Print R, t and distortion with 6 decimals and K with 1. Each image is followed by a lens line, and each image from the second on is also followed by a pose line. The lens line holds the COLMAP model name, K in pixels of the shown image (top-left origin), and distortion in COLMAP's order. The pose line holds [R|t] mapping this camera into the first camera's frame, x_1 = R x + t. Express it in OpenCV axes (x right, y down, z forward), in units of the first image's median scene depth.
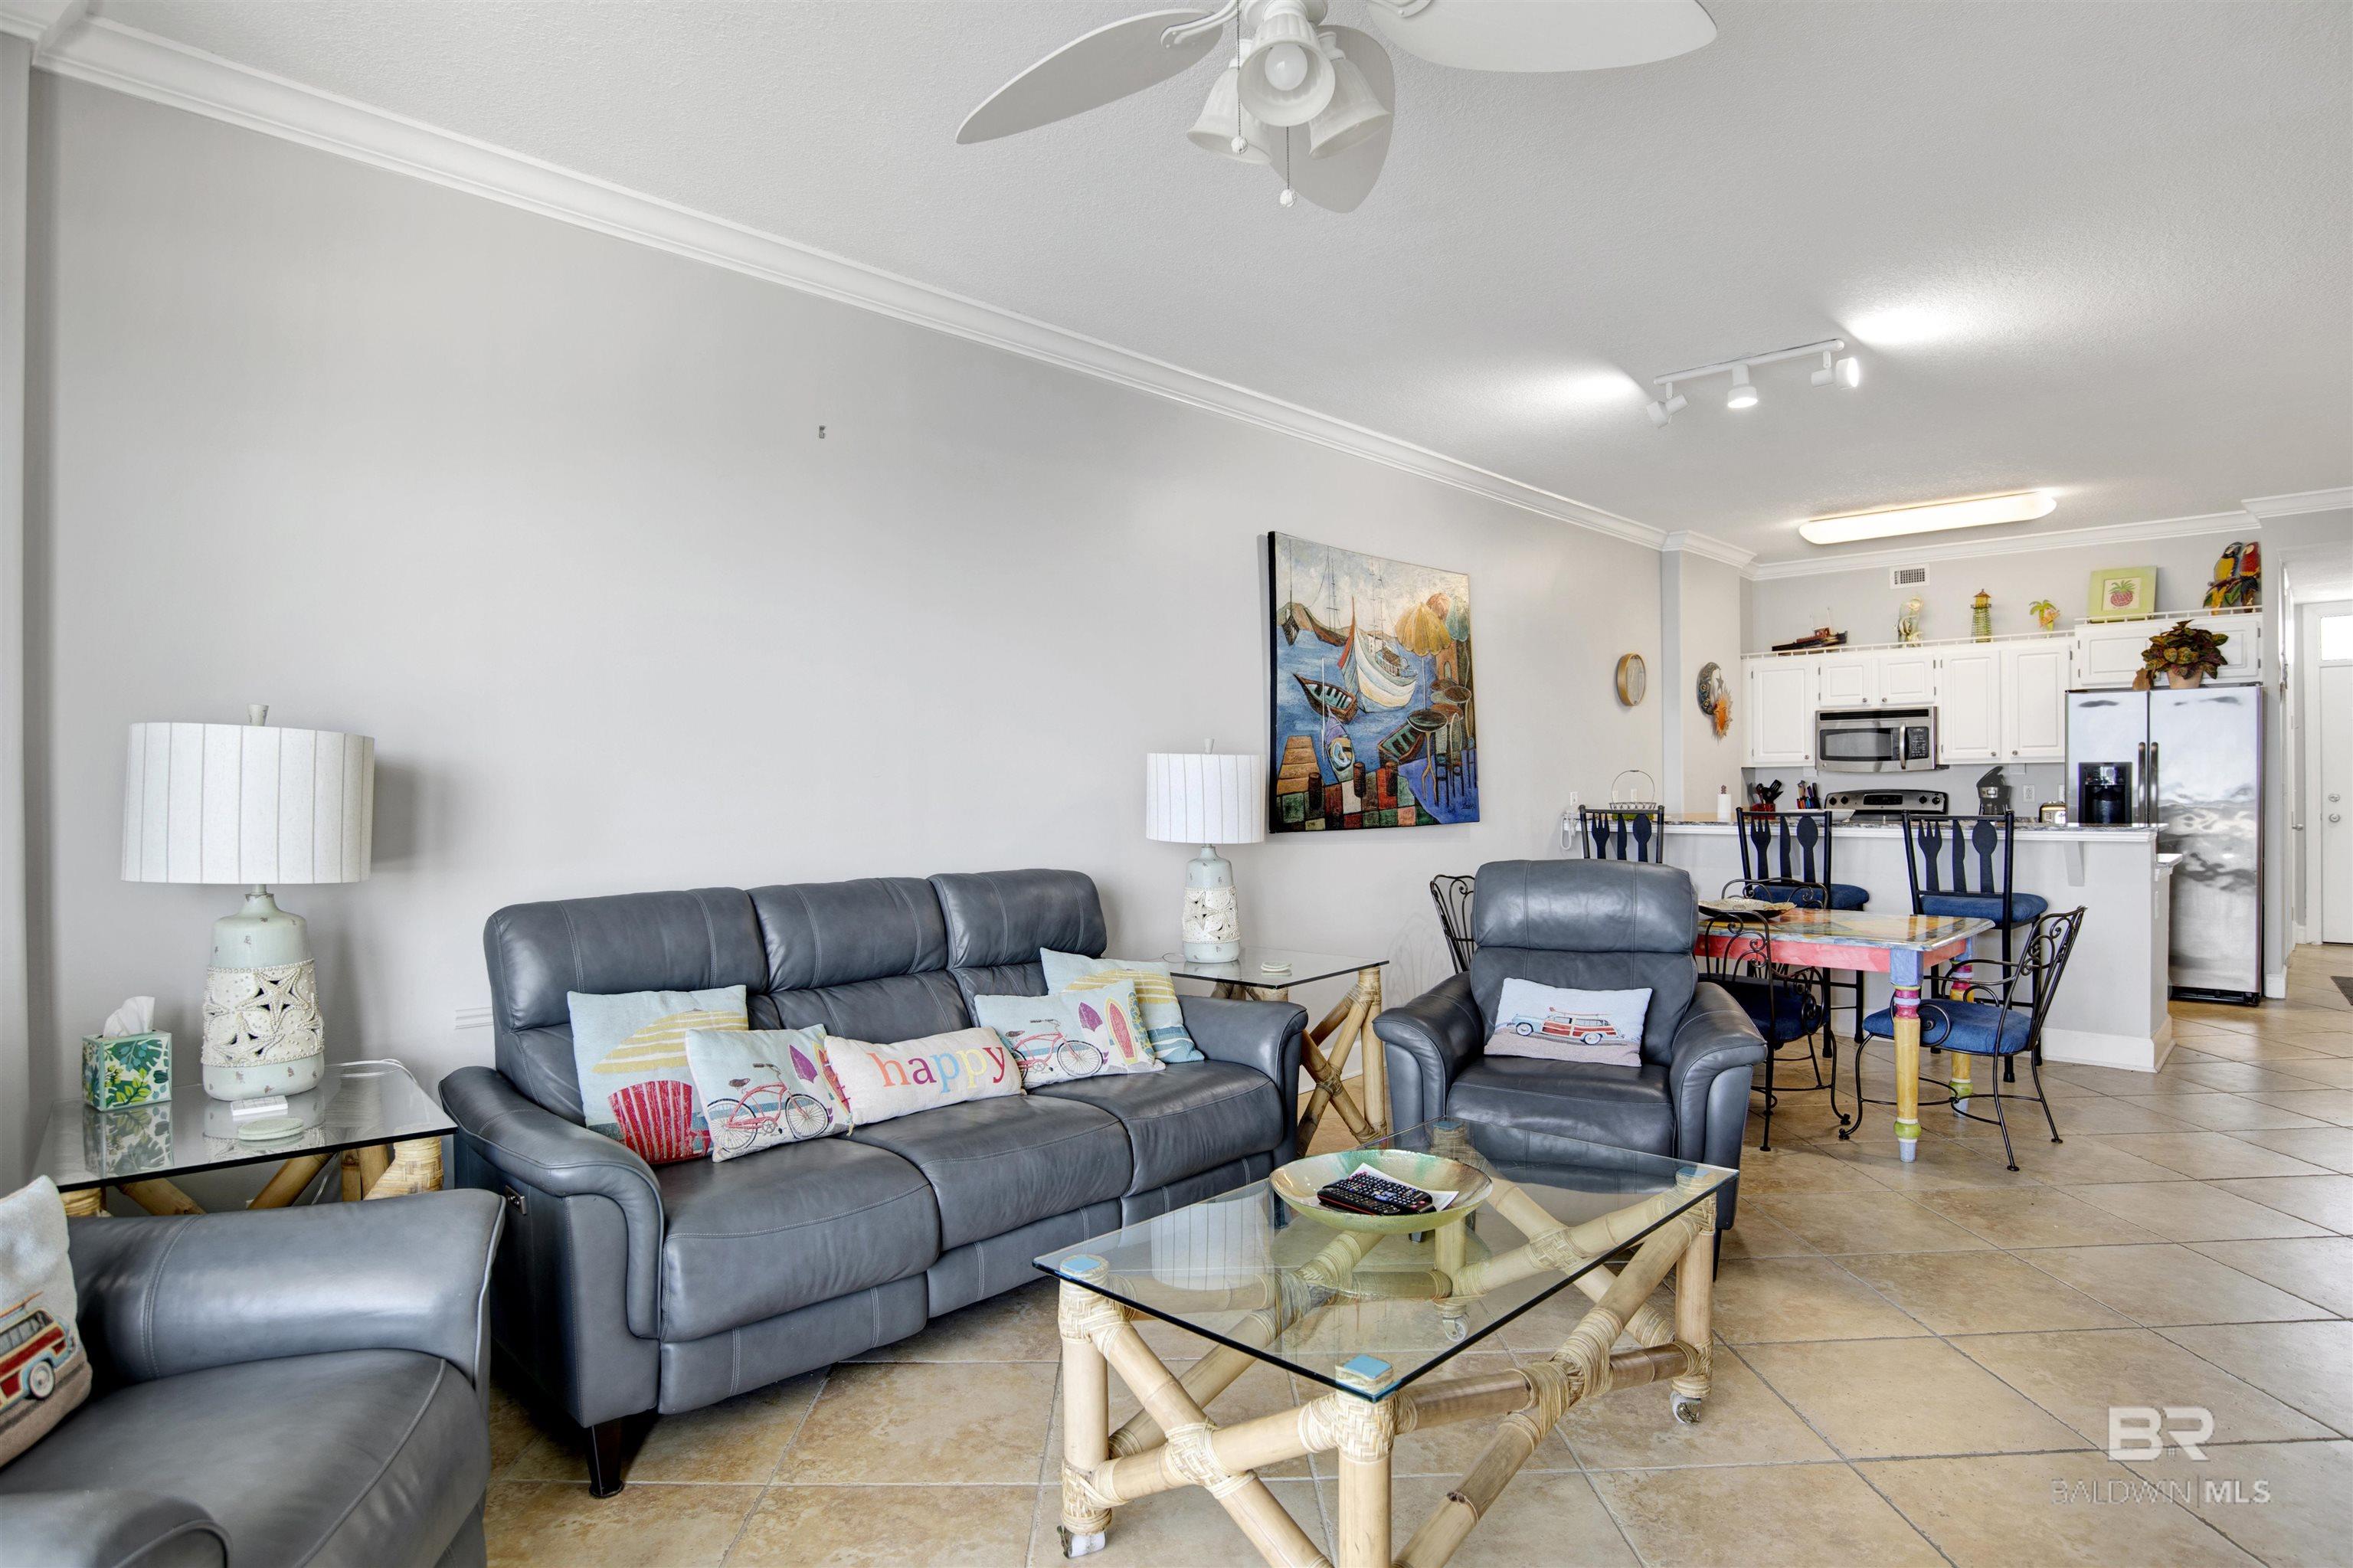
lens RADIAL K [[1235.8, 0, 1179.8], [0, 1235.8, 788.9], [0, 0, 1]] dist [-0.061863, 0.021636]
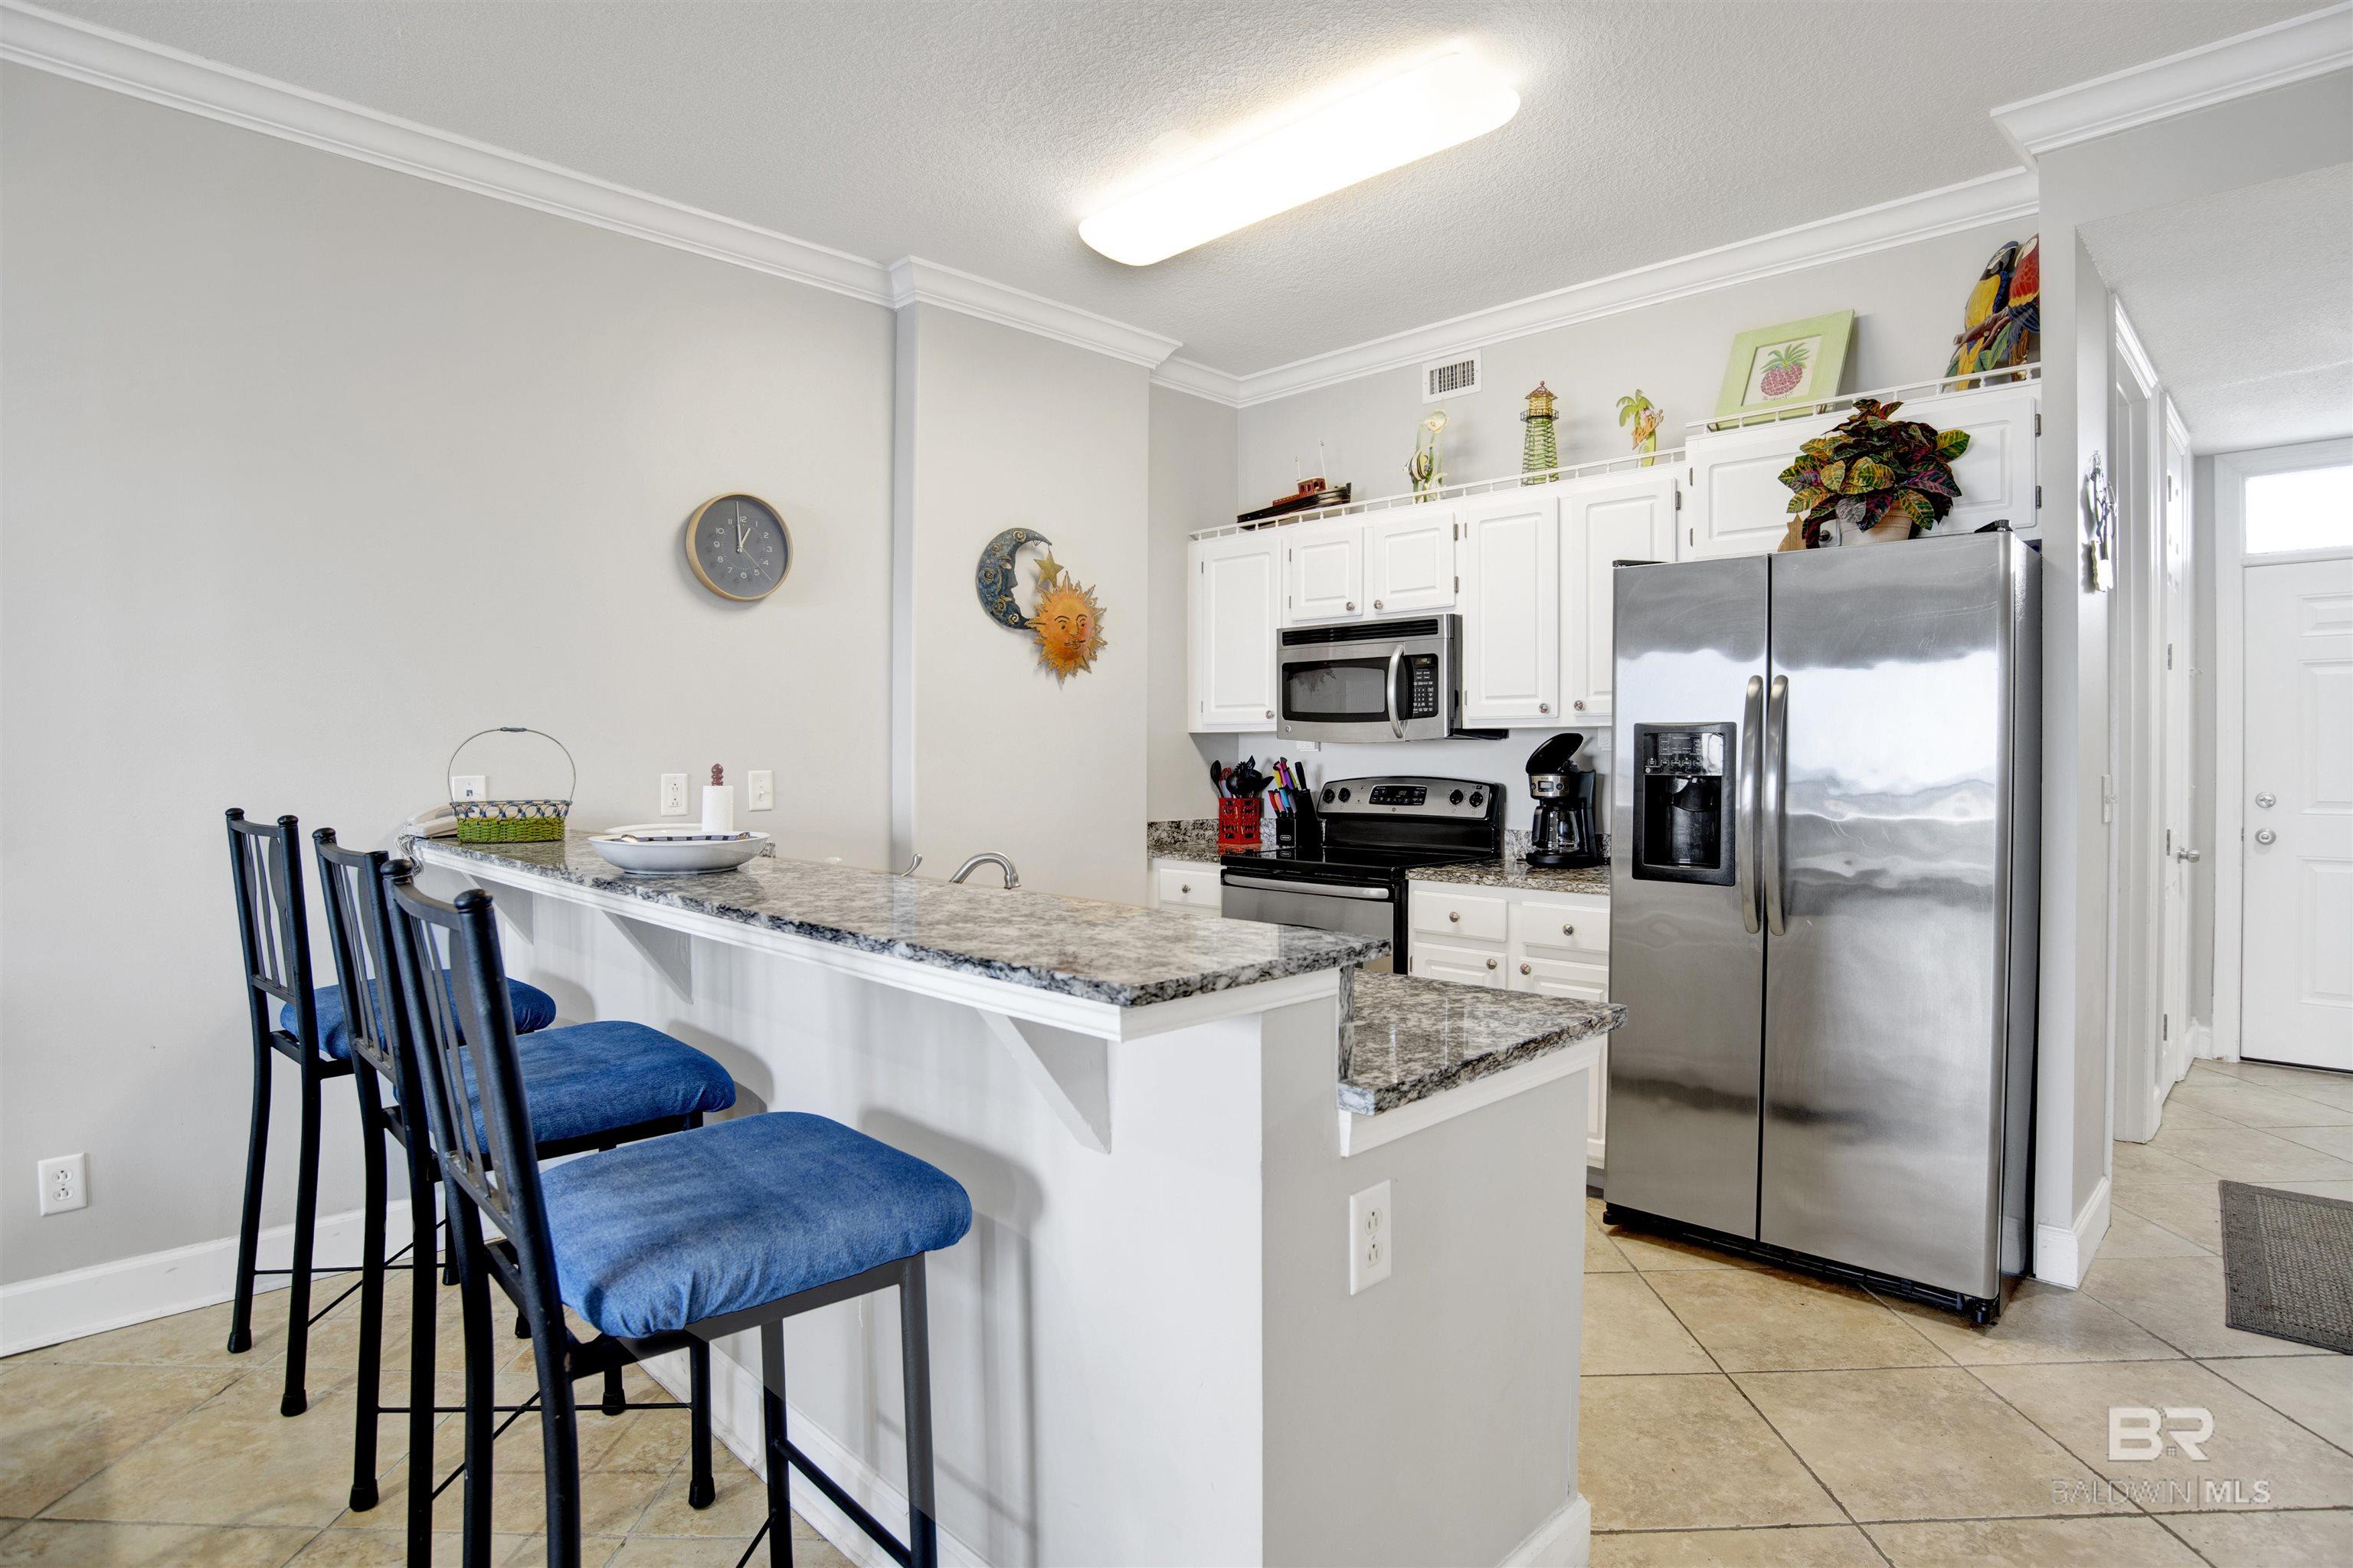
lens RADIAL K [[1237.6, 0, 1168.4], [0, 1237.6, 760.3], [0, 0, 1]] dist [-0.068066, 0.022022]
pose [[0.999776, 0.011727, -0.017618, 0.606272], [-0.011731, 0.999931, -0.000124, -0.006326], [0.017615, 0.000330, 0.999845, 0.566174]]
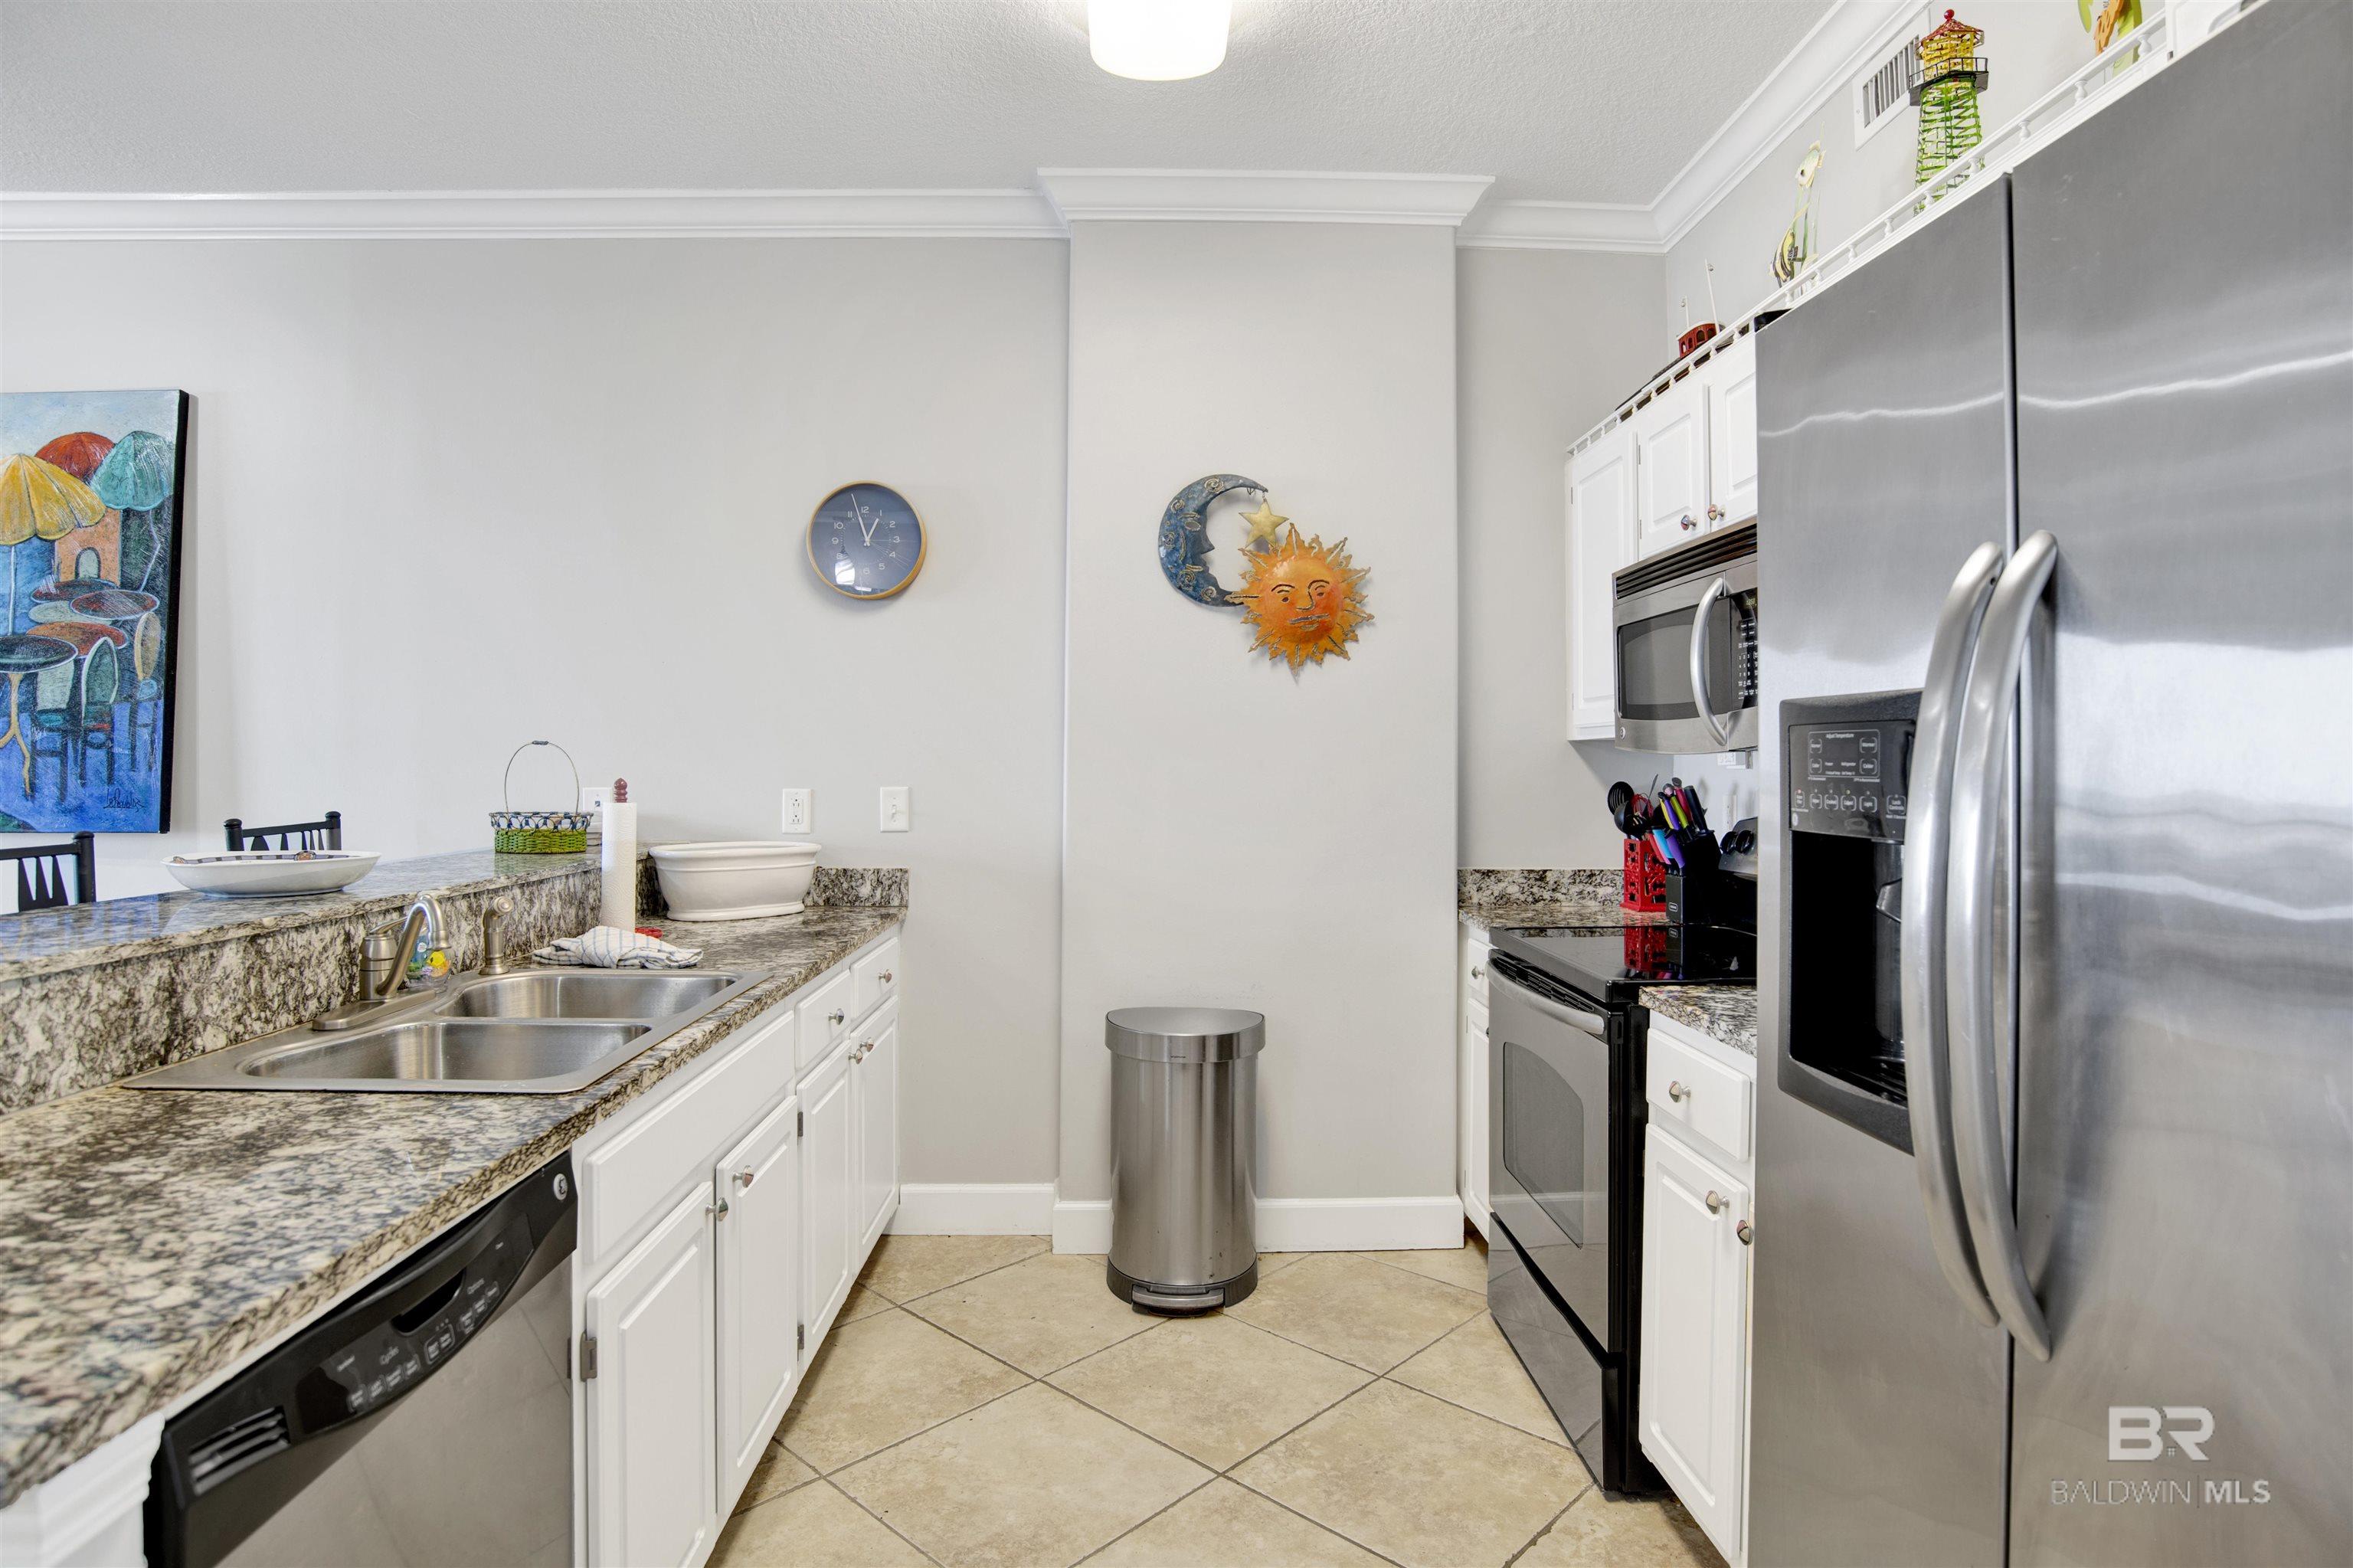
lens RADIAL K [[1241.7, 0, 1159.0], [0, 1241.7, 736.5], [0, 0, 1]] dist [-0.062709, 0.021090]
pose [[0.712407, -0.001826, -0.701764, 0.841547], [-0.016765, 0.999667, -0.019620, -0.012037], [0.701567, 0.025742, 0.712139, 0.837739]]
